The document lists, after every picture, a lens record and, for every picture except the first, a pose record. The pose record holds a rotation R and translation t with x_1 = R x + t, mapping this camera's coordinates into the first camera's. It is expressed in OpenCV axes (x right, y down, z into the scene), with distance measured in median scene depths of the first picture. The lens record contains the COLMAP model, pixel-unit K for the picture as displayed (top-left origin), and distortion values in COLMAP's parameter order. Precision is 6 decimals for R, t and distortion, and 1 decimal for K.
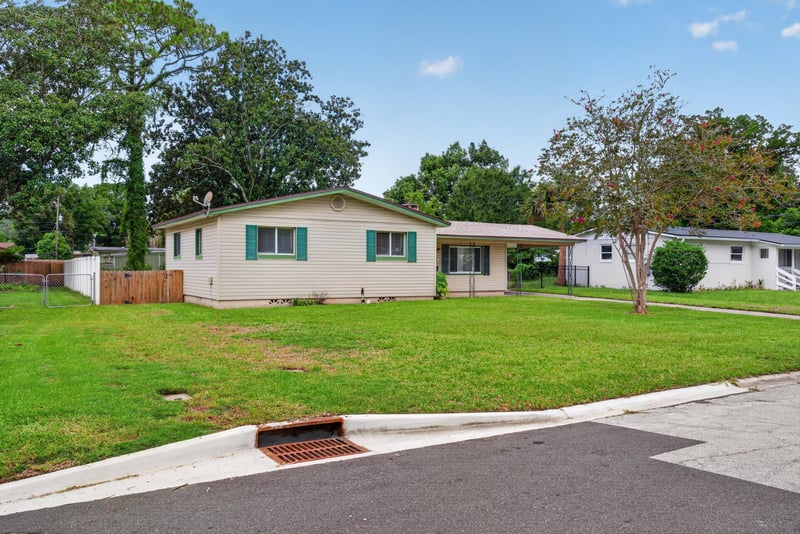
lens RADIAL K [[629.4, 0, 396.3], [0, 629.4, 266.1], [0, 0, 1]] dist [0.009578, 0.002259]
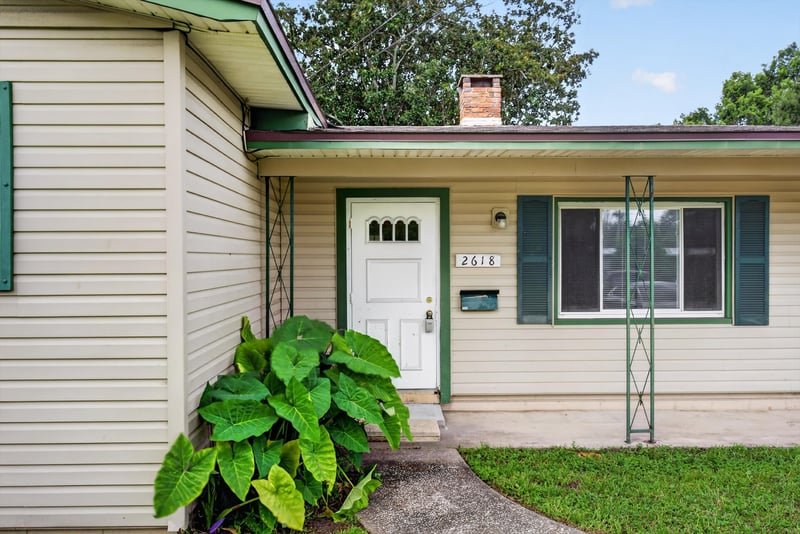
lens RADIAL K [[629.4, 0, 405.6], [0, 629.4, 265.4], [0, 0, 1]] dist [0.009578, 0.002259]
pose [[0.876312, -0.006171, -0.481705, 0.187099], [0.011236, 0.999908, 0.007631, -0.013574], [0.481614, -0.012100, 0.876300, 0.958937]]
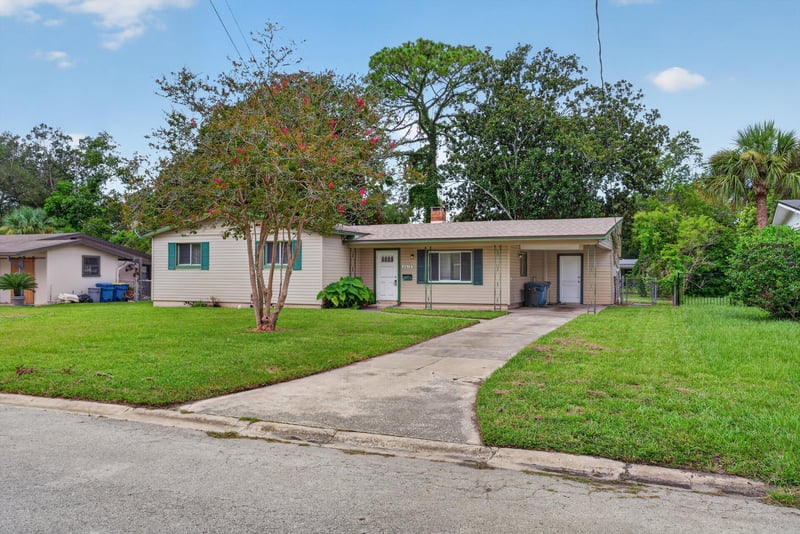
lens RADIAL K [[629.4, 0, 404.7], [0, 629.4, 267.7], [0, 0, 1]] dist [0.009578, 0.002259]
pose [[0.596895, -0.013744, -0.802202, 0.979588], [0.001181, 0.999867, -0.016252, 0.006779], [0.802319, 0.008754, 0.596832, 0.556346]]
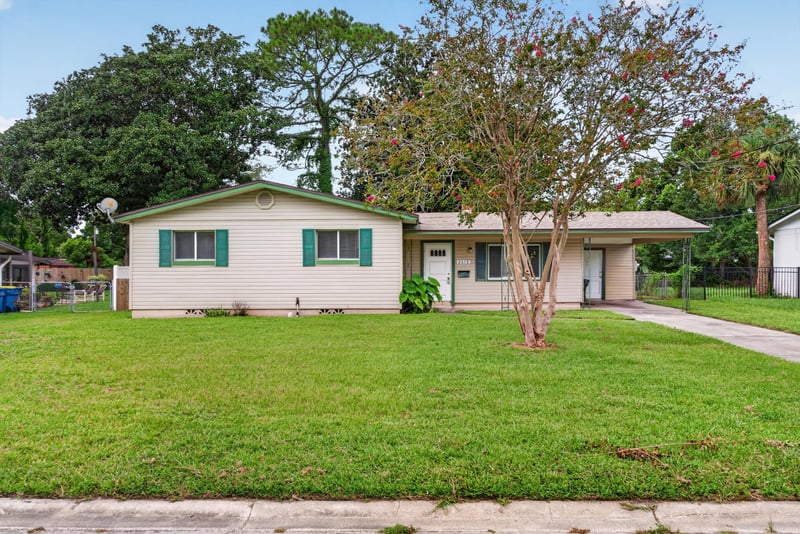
lens RADIAL K [[629.4, 0, 402.6], [0, 629.4, 270.8], [0, 0, 1]] dist [0.009578, 0.002259]
pose [[0.847106, -0.010671, -0.531317, 0.514310], [0.011332, 0.999934, -0.002015, 0.001660], [0.531304, -0.004314, 0.847171, 0.355375]]
